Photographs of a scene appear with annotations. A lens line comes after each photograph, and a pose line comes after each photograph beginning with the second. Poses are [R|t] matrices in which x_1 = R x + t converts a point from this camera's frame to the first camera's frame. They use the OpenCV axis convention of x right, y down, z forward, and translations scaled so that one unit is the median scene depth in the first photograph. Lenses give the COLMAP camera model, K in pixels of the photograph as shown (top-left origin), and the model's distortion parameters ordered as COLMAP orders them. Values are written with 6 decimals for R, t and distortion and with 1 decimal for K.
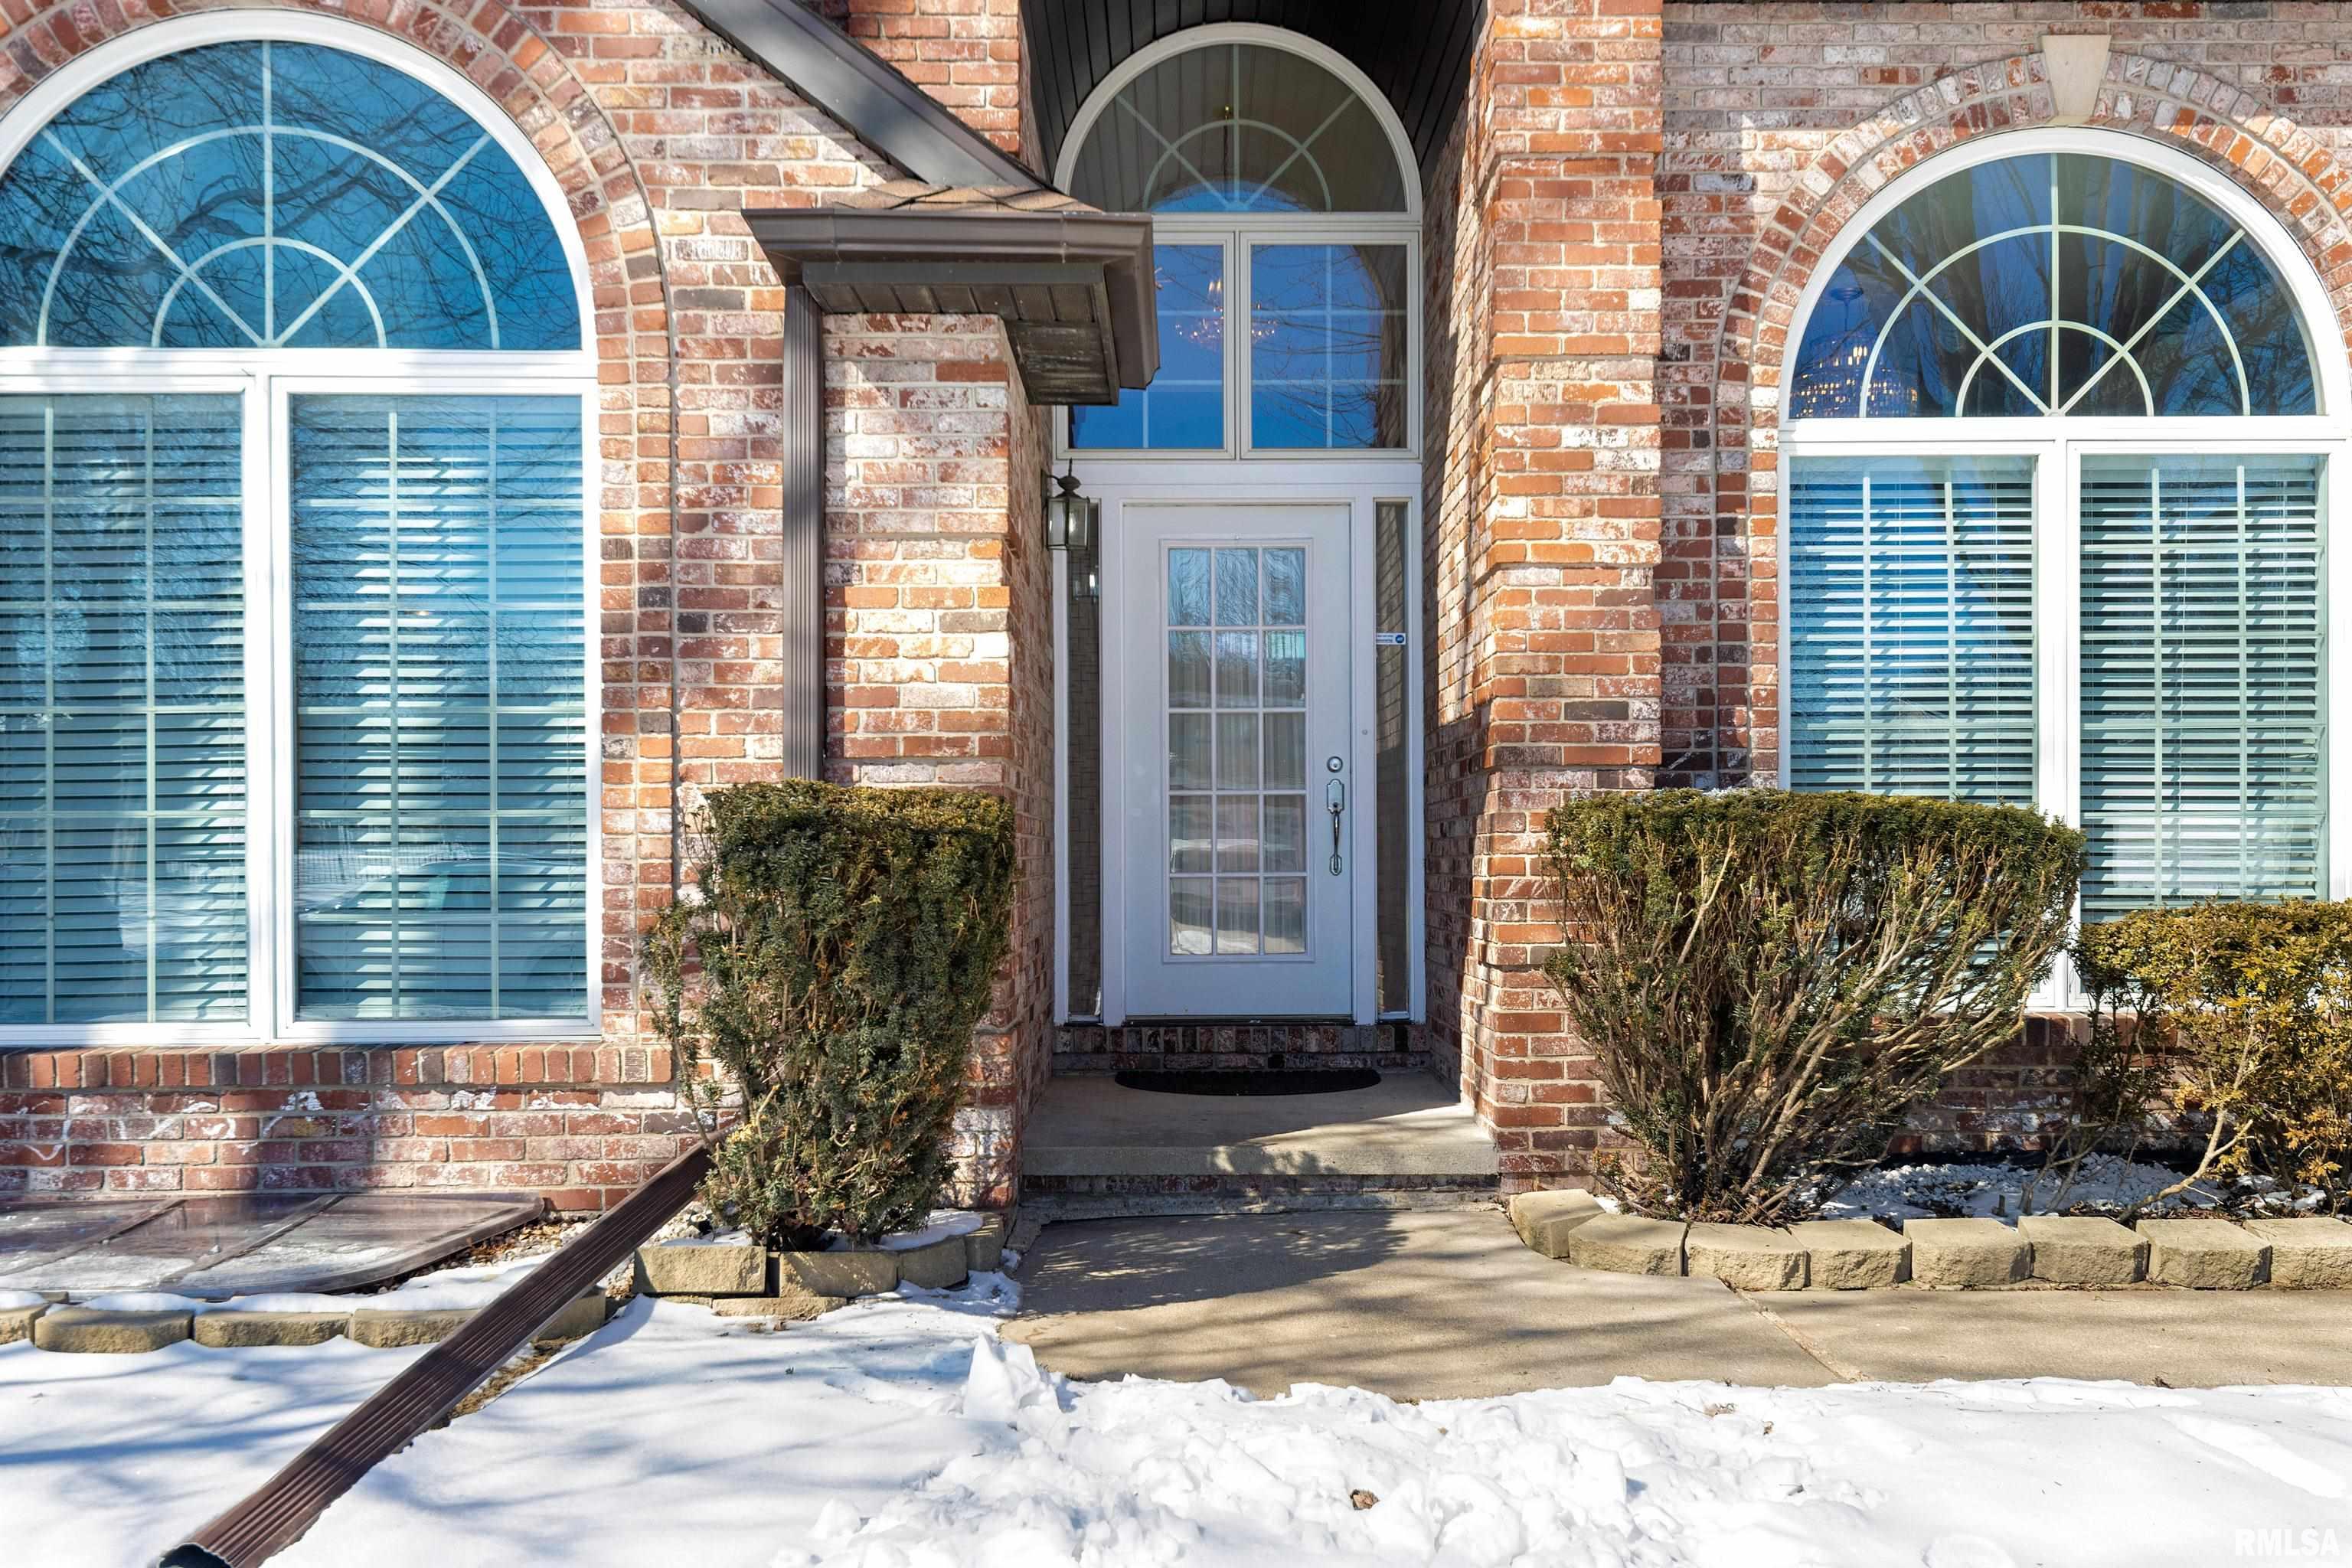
lens RADIAL K [[2078.7, 0, 1176.0], [0, 2078.7, 784.0], [0, 0, 1]] dist [0.034039, 0.004495]
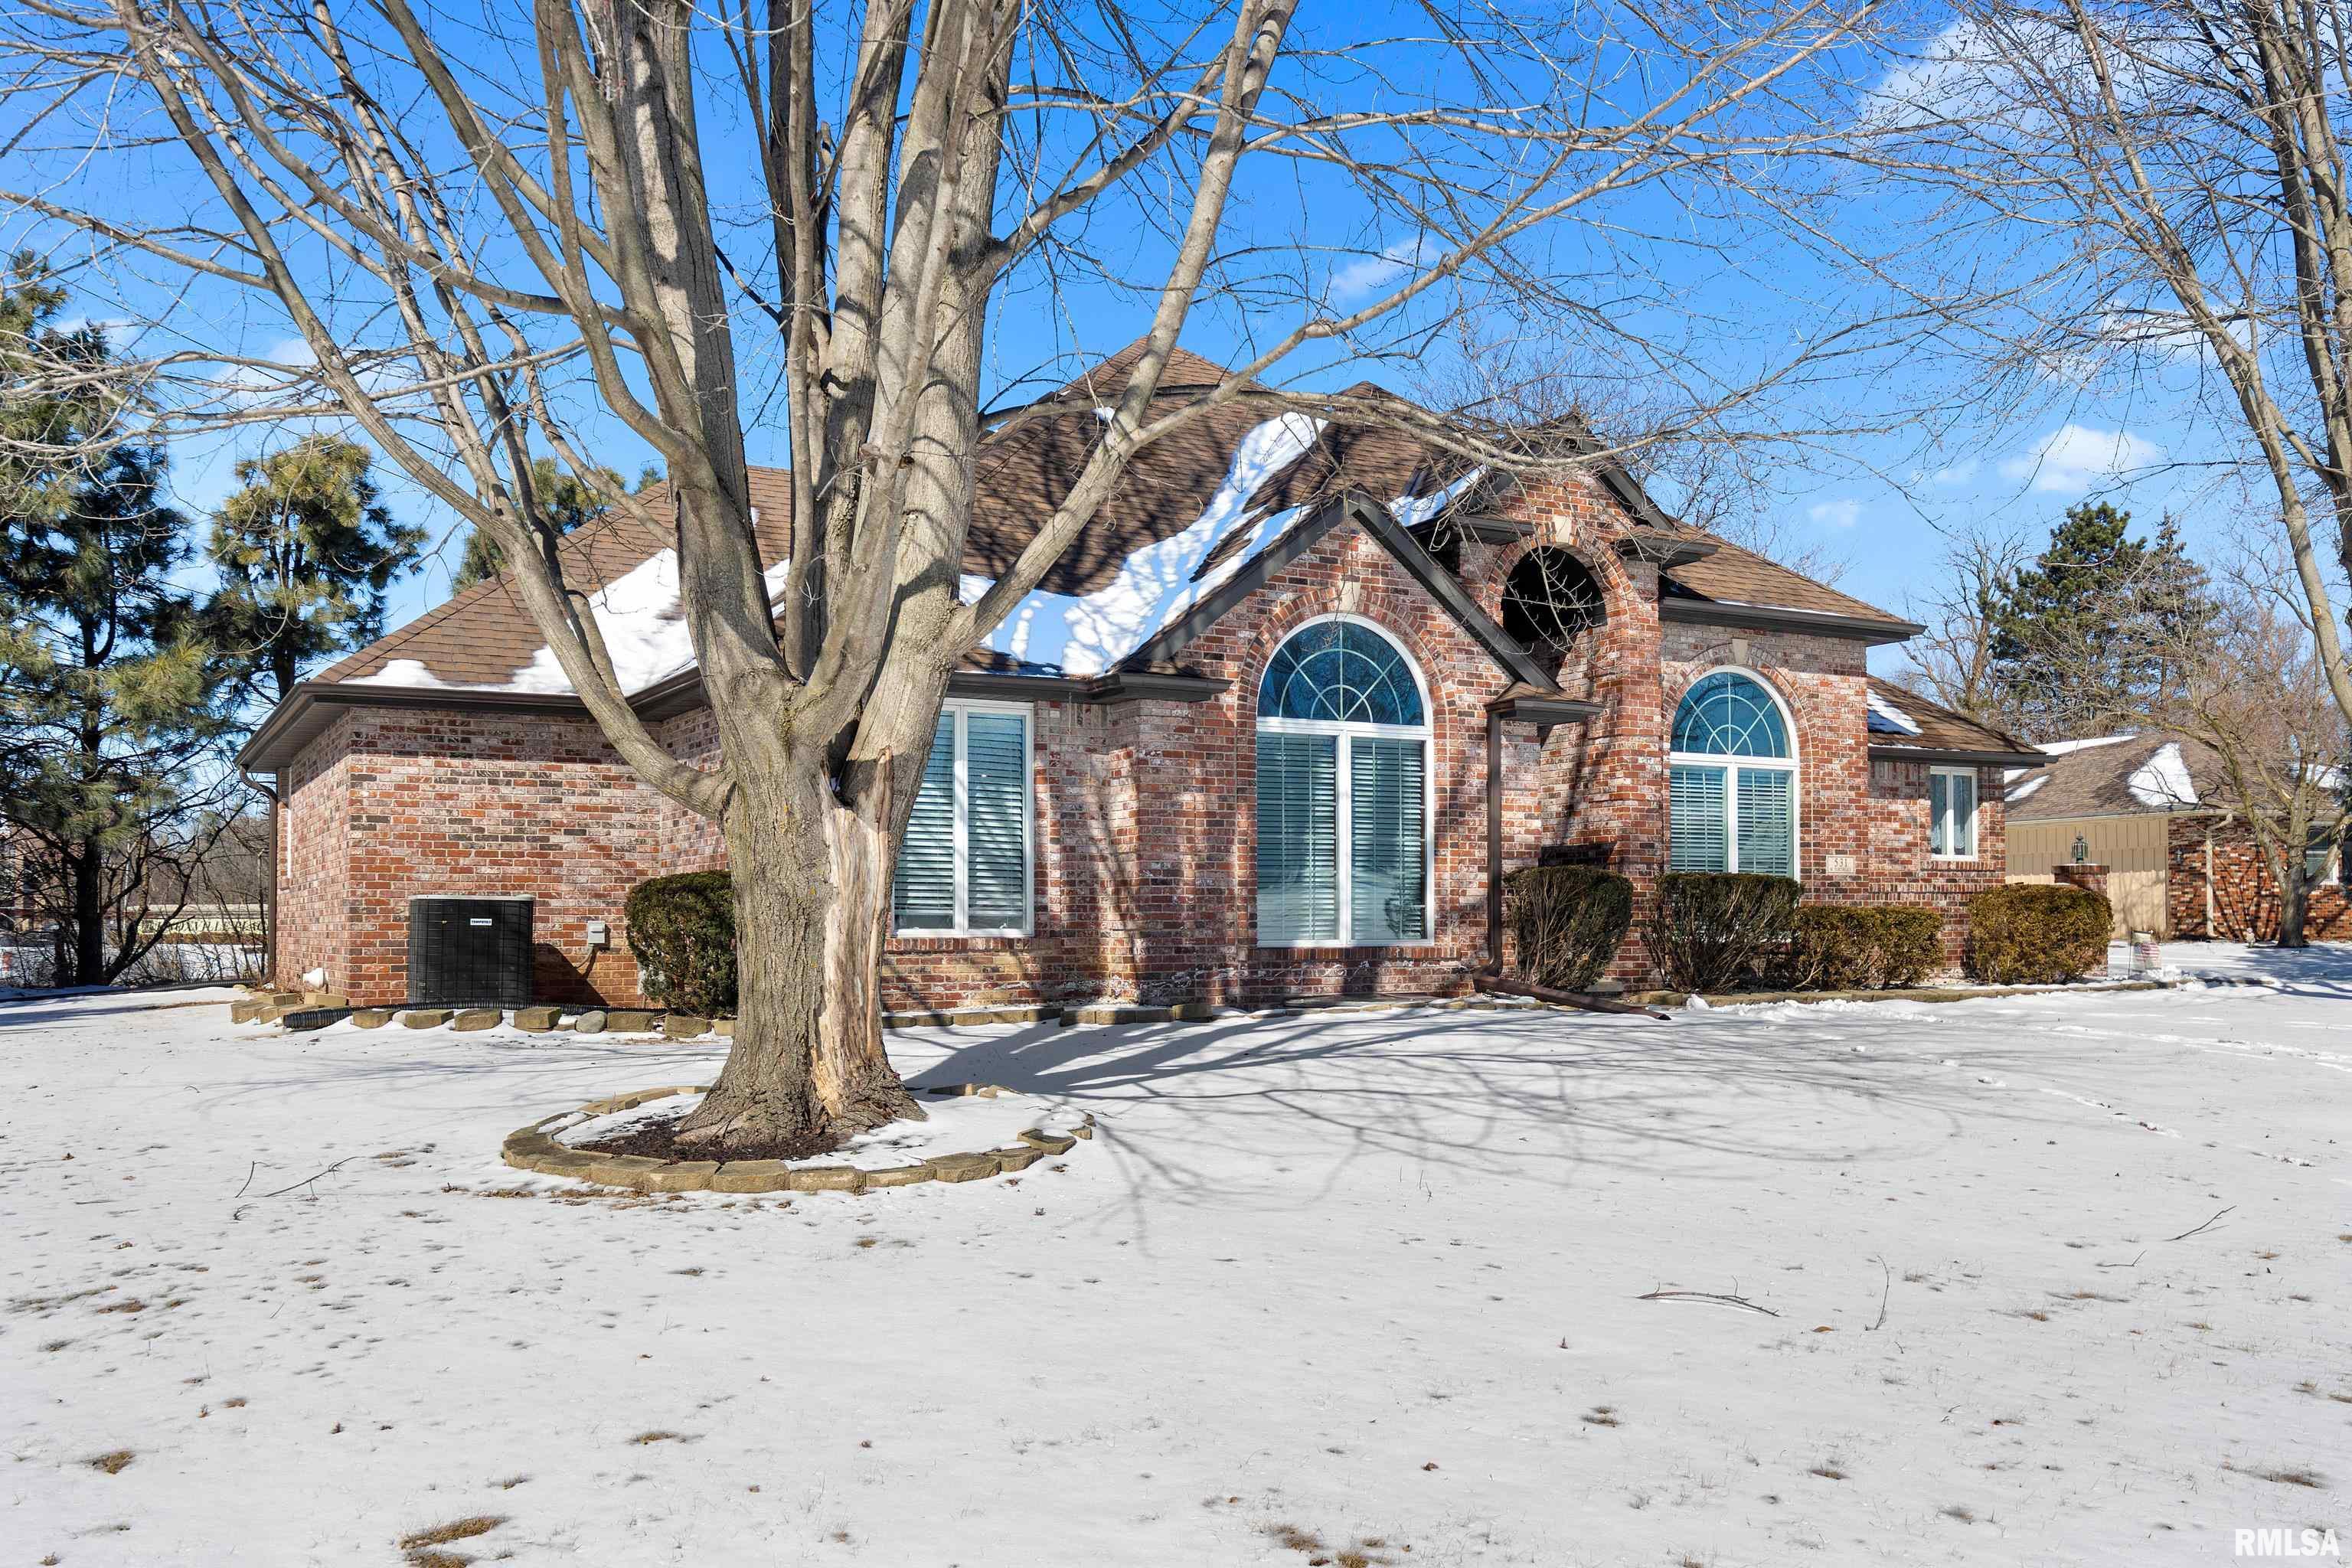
lens RADIAL K [[1951.7, 0, 1176.0], [0, 1951.7, 784.0], [0, 0, 1]] dist [0.001818, 0.000185]
pose [[0.884054, 0.034880, 0.466081, -2.002435], [-0.015609, 0.998858, -0.045145, 0.018756], [-0.467124, 0.032636, 0.883589, -1.436944]]
